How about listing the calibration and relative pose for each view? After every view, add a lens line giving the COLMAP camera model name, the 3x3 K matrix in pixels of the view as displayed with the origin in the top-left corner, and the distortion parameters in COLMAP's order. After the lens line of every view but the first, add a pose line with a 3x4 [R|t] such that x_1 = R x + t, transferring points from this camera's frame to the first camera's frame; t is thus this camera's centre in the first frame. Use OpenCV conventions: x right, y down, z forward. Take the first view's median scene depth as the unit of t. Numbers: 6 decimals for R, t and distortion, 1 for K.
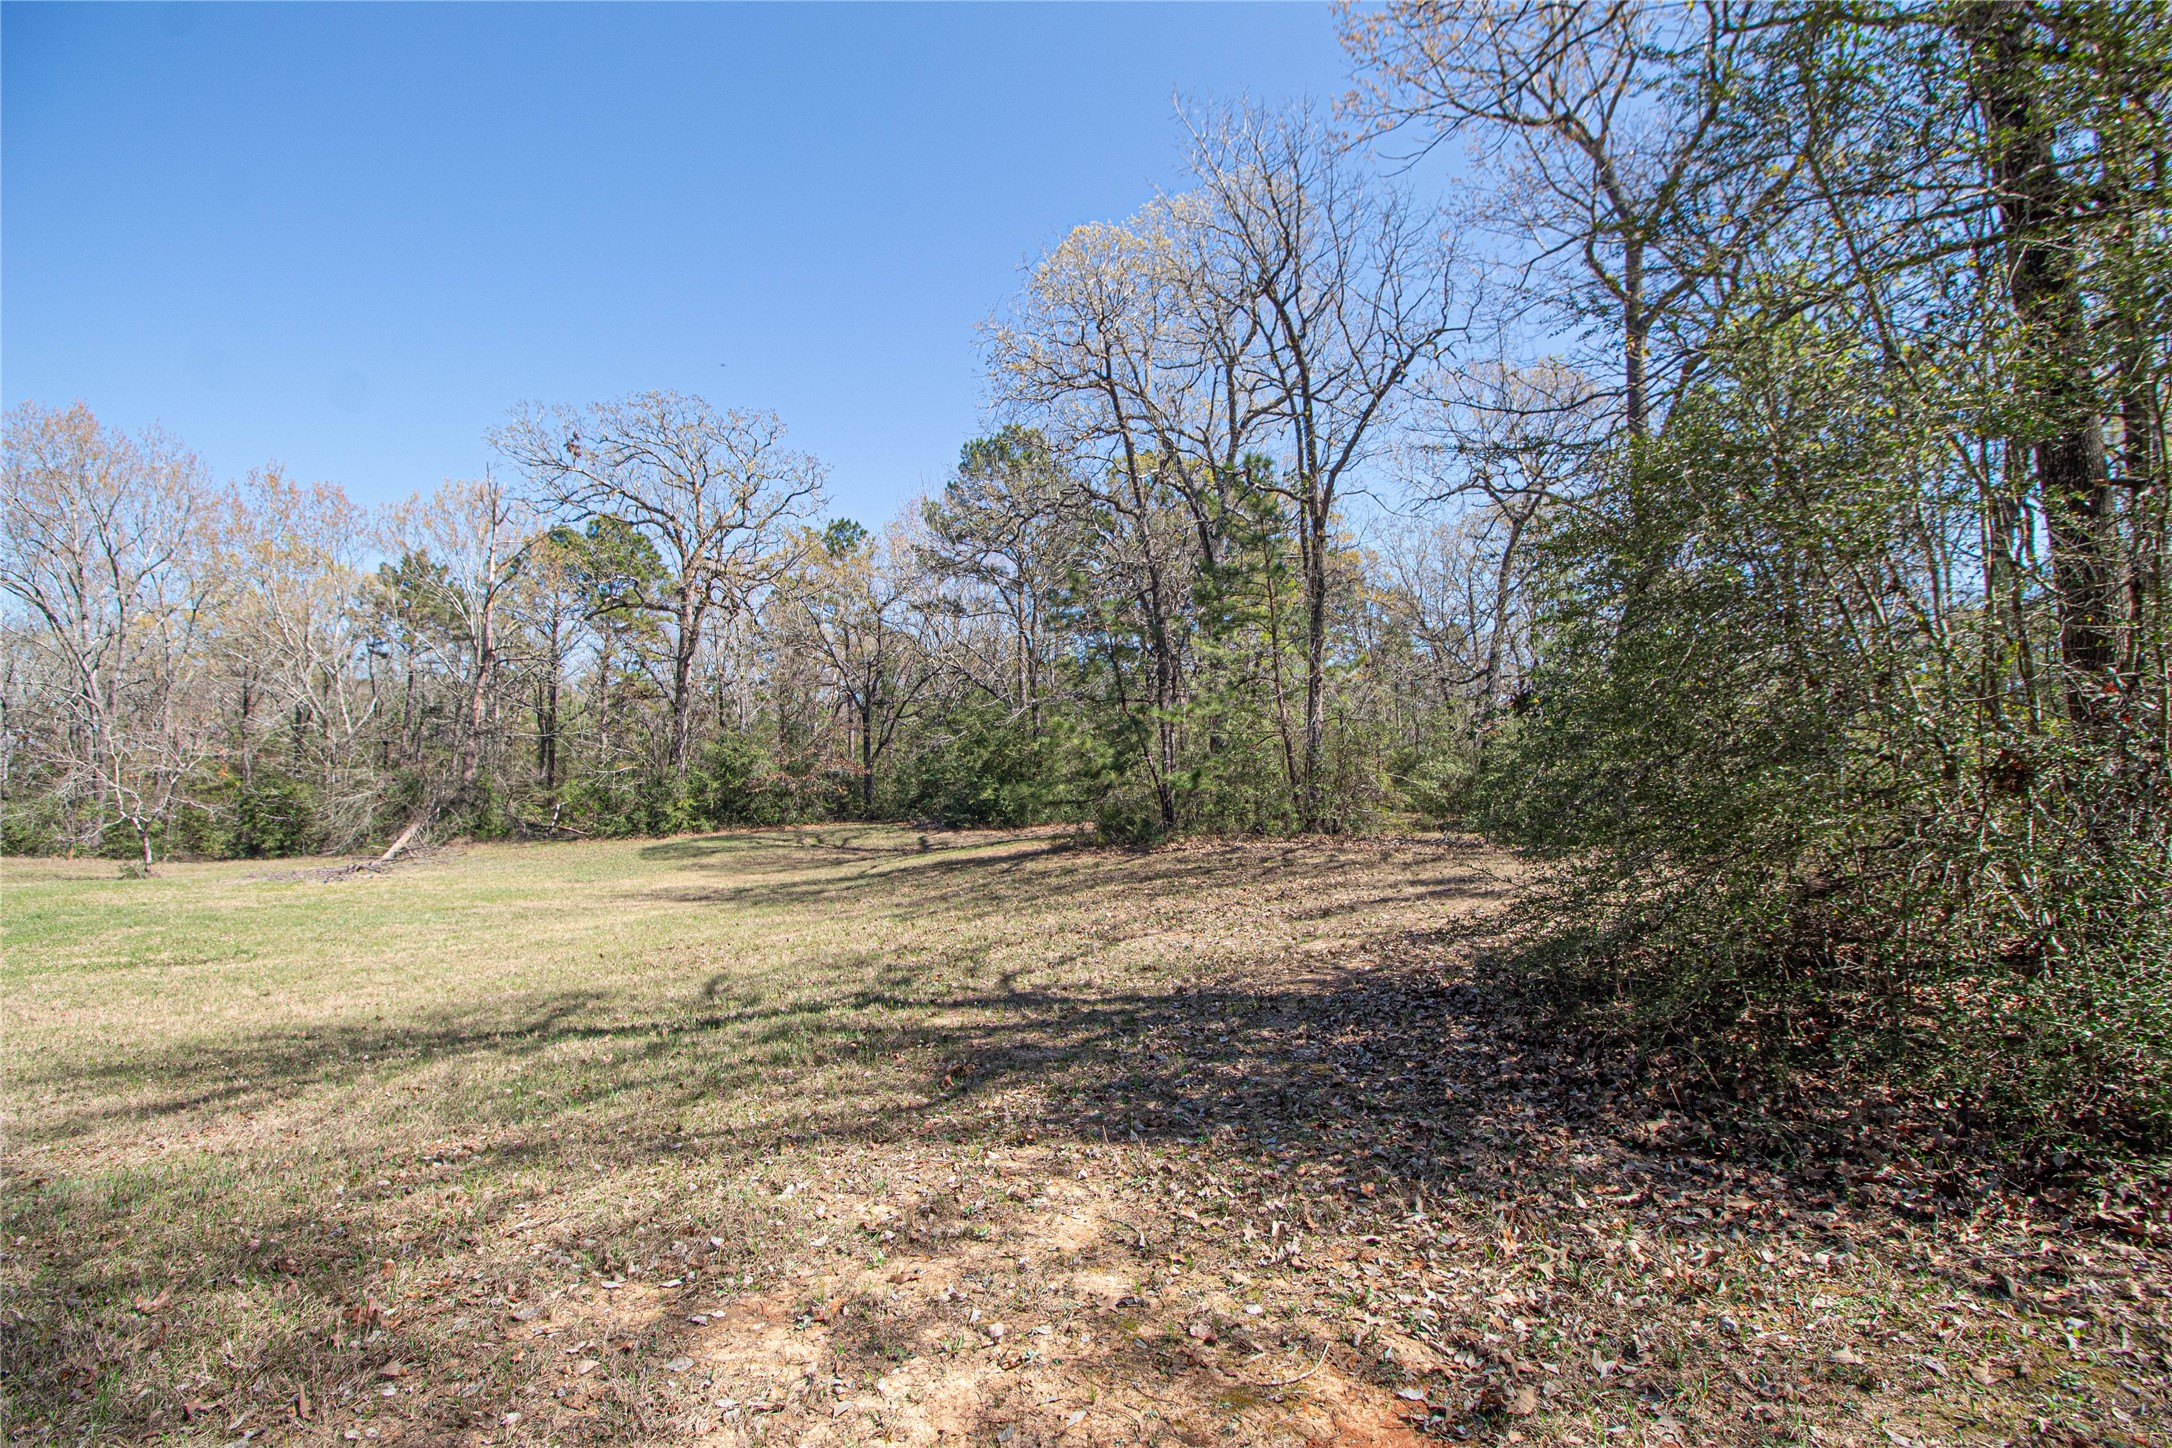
lens RADIAL K [[1013.1, 0, 1088.1], [0, 1013.1, 692.3], [0, 0, 1]] dist [-0.004385, -0.012145]
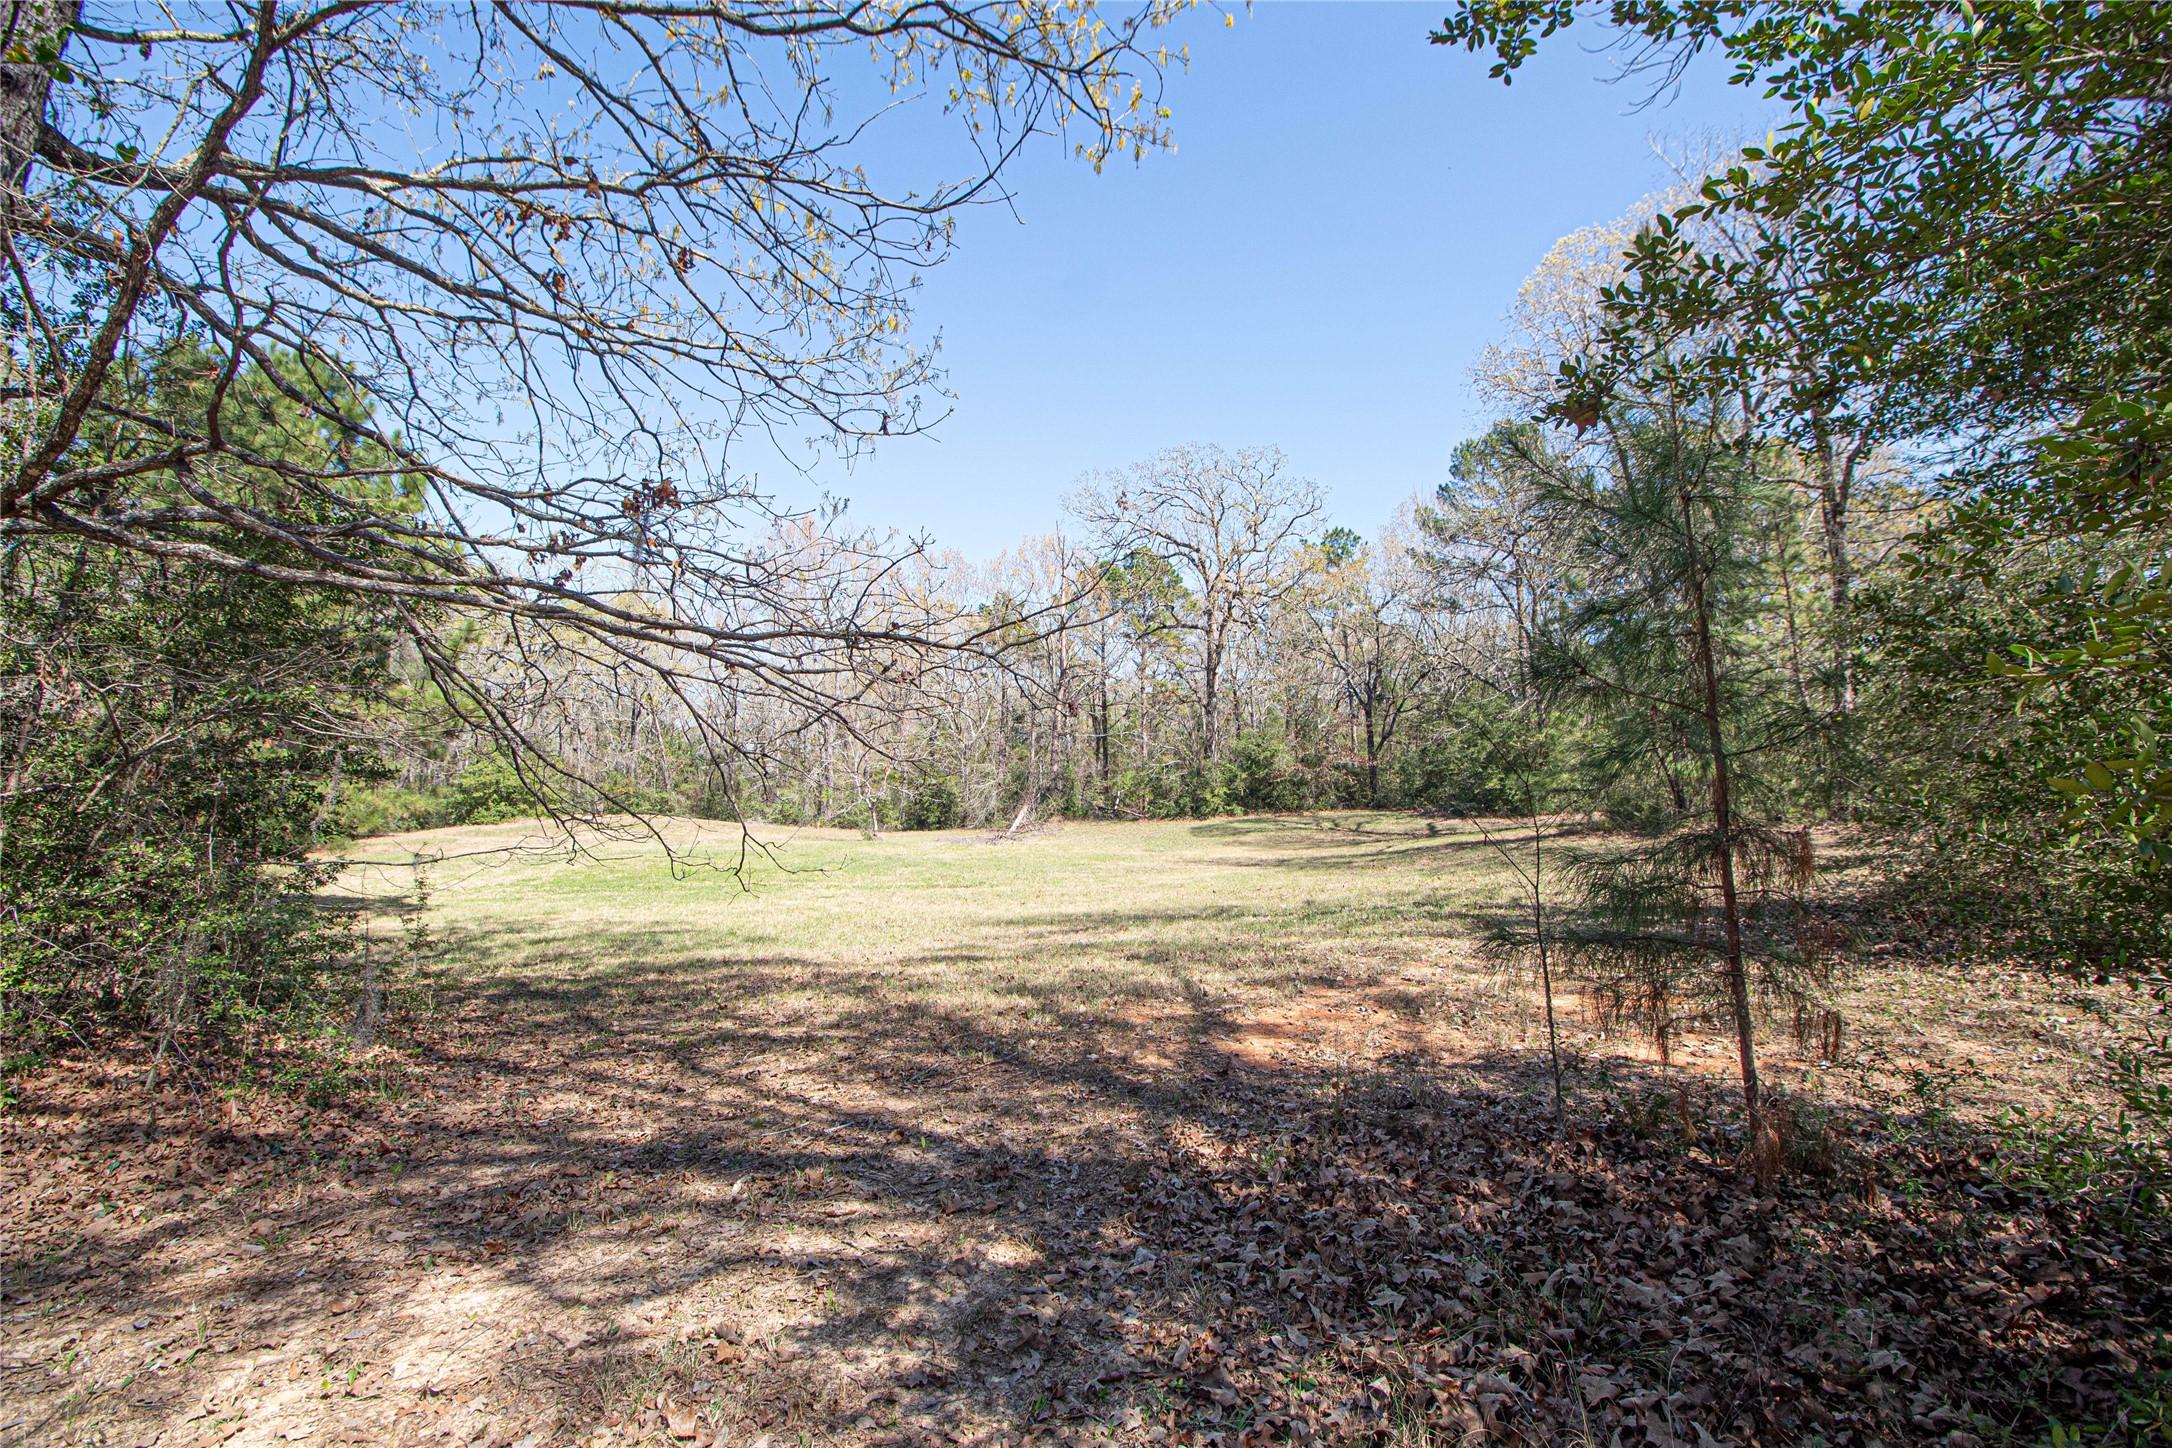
lens RADIAL K [[1013.1, 0, 1088.1], [0, 1013.1, 692.3], [0, 0, 1]] dist [-0.004385, -0.012145]
pose [[0.888961, -0.038084, -0.456397, 0.009627], [0.041774, 0.999125, -0.002005, -0.009304], [0.456074, -0.017283, 0.889774, -0.116933]]
